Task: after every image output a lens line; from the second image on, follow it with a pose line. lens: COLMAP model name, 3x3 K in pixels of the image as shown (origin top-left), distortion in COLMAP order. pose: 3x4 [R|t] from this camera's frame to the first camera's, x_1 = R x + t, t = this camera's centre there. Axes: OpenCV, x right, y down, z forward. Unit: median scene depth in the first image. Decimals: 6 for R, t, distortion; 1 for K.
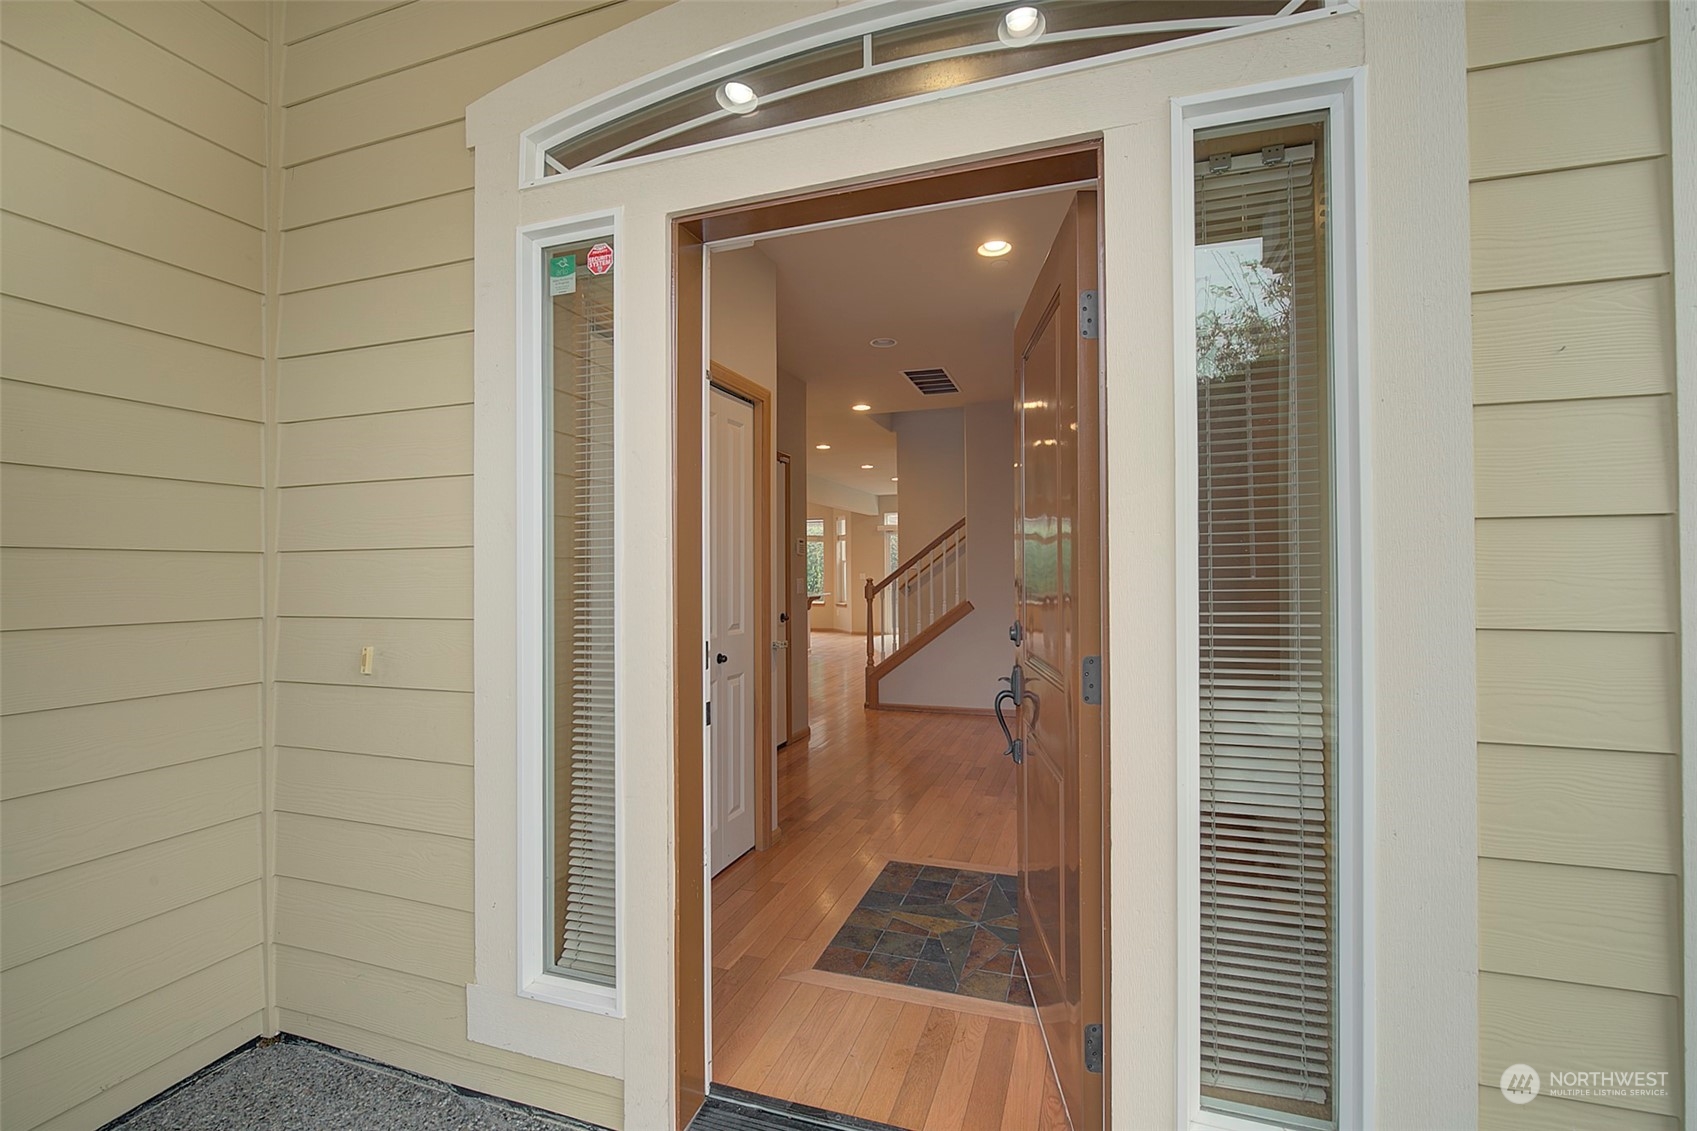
lens RADIAL K [[731.7, 0, 851.4], [0, 731.7, 568.1], [0, 0, 1]] dist [-0.003579, -0.000285]
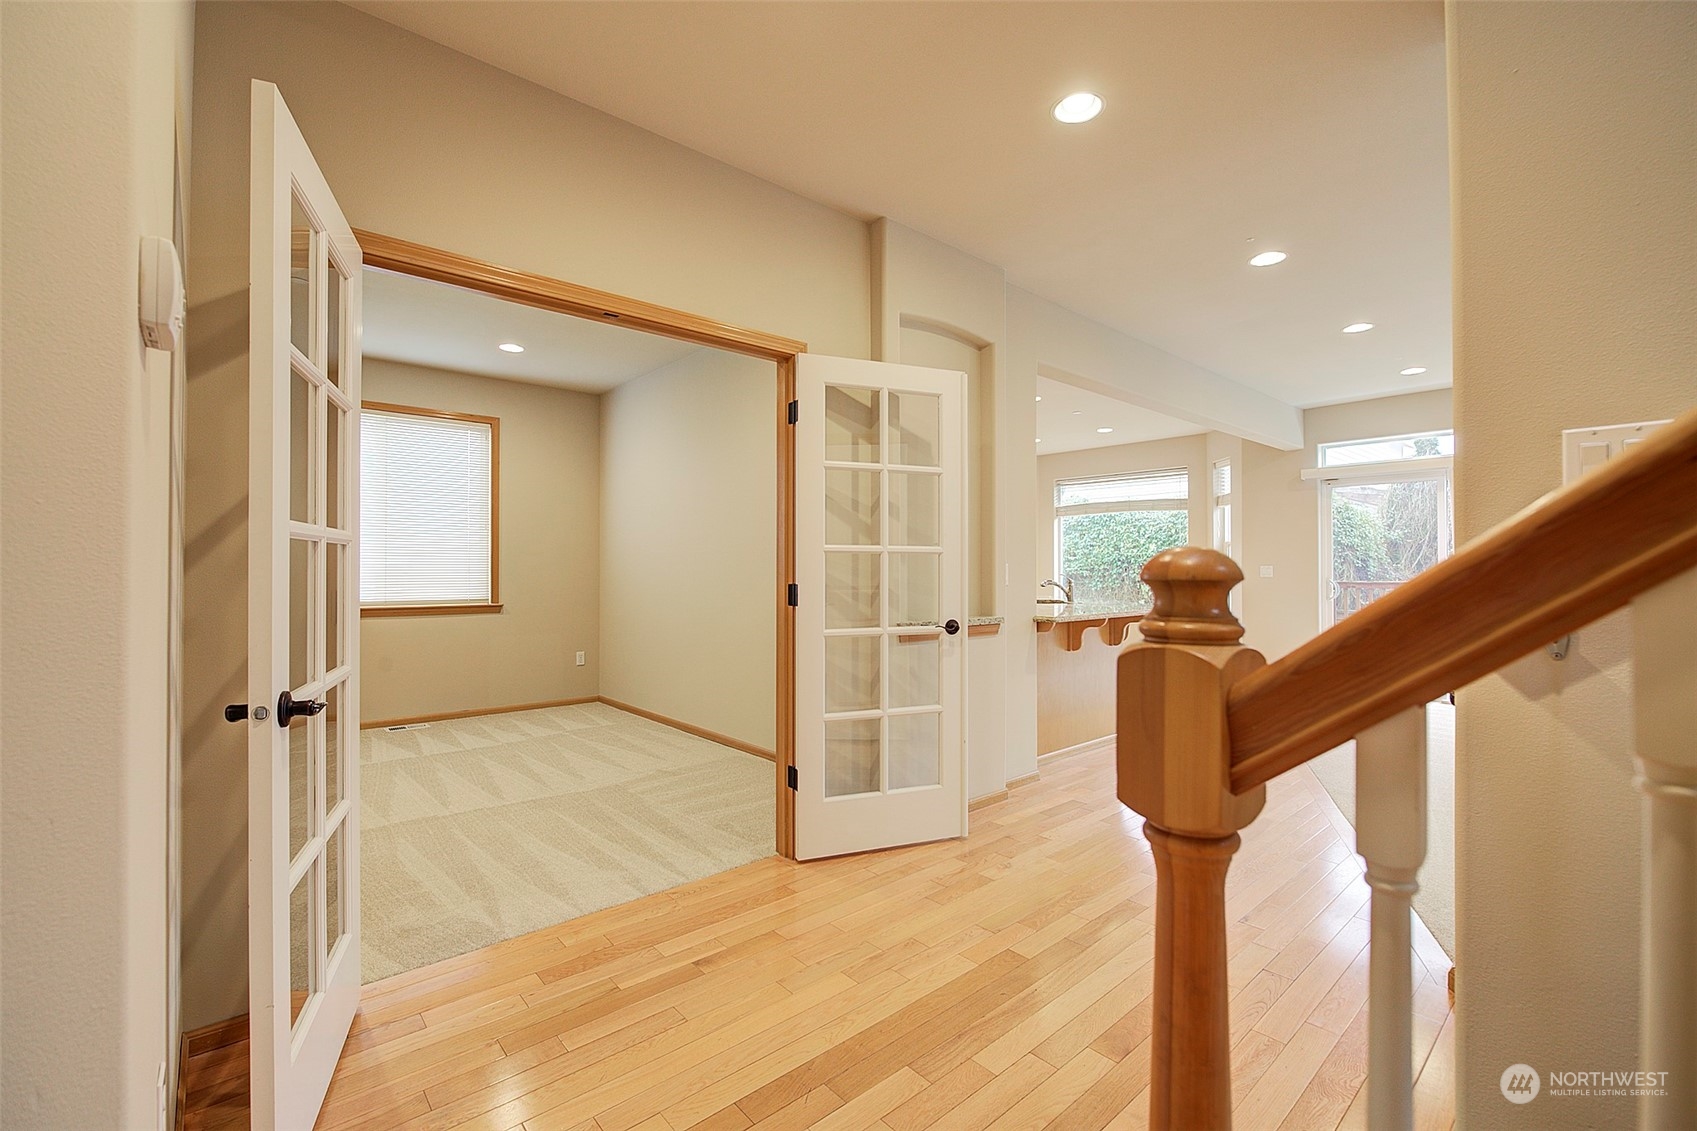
lens RADIAL K [[731.7, 0, 850.6], [0, 731.7, 565.7], [0, 0, 1]] dist [-0.003579, -0.000285]
pose [[0.869577, 0.001718, -0.493794, 0.014524], [-0.001174, 0.999998, 0.001414, 0.006907], [0.493796, -0.000650, 0.869578, 0.417903]]
